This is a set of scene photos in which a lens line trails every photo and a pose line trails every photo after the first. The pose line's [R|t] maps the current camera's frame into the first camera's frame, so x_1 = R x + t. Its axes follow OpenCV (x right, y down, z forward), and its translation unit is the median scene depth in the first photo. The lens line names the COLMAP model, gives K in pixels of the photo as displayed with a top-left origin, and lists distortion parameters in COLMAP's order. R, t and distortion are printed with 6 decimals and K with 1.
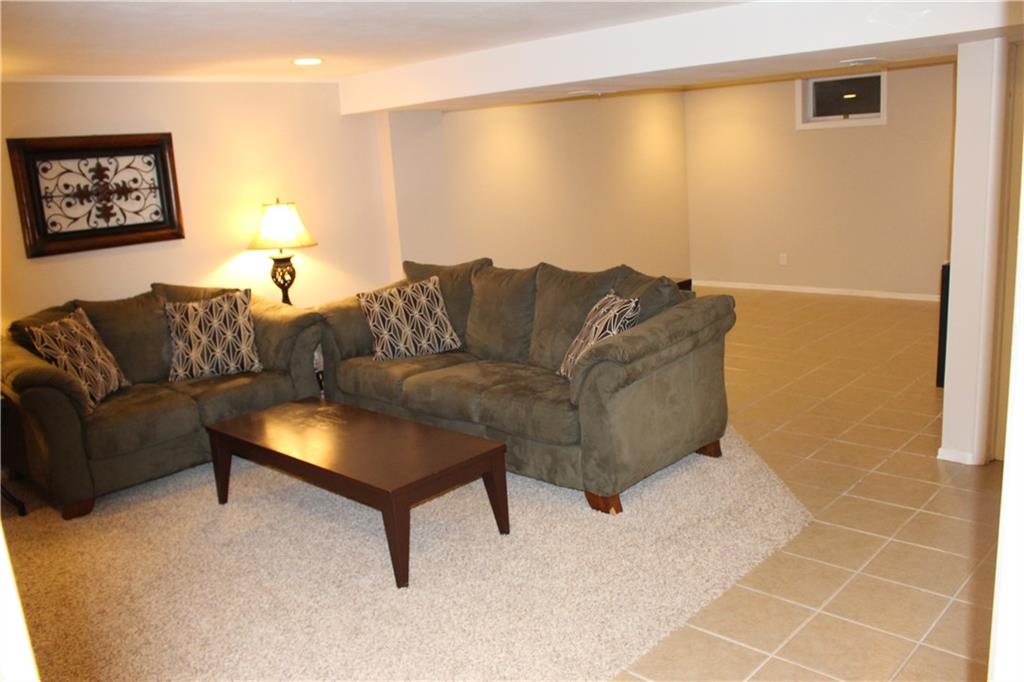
lens RADIAL K [[842.1, 0, 513.2], [0, 842.1, 343.4], [0, 0, 1]] dist [-0.137947, 0.090885]
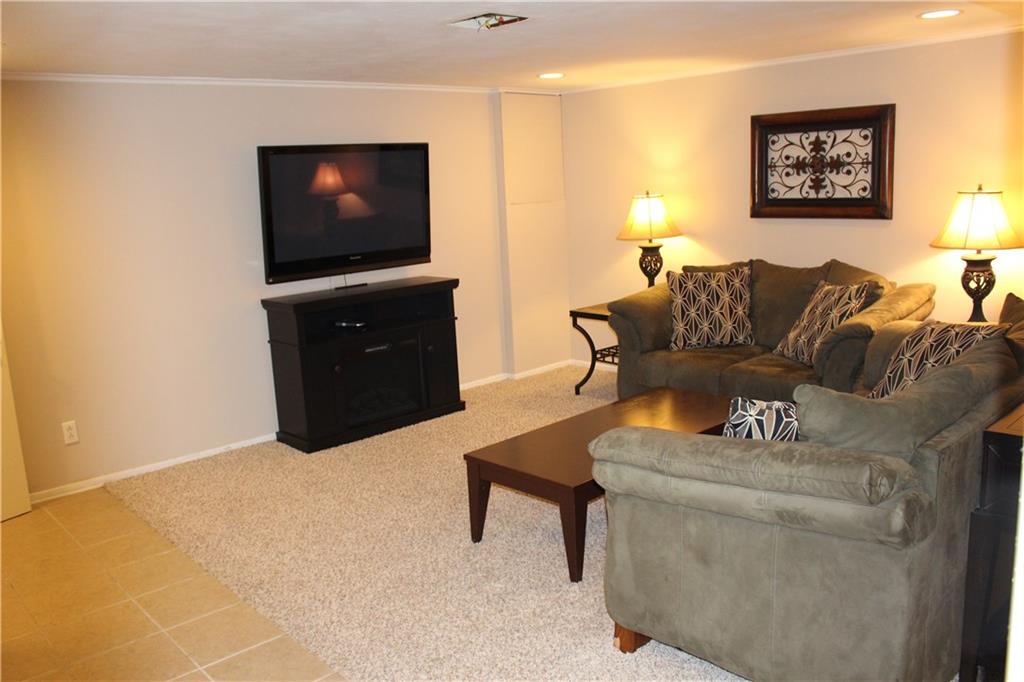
lens RADIAL K [[842.1, 0, 510.9], [0, 842.1, 340.9], [0, 0, 1]] dist [-0.137947, 0.090885]
pose [[-0.074621, 0.251712, -0.964921, 0.595508], [-0.164077, 0.951332, 0.260856, -0.181372], [0.983621, 0.177787, -0.029689, 0.686754]]
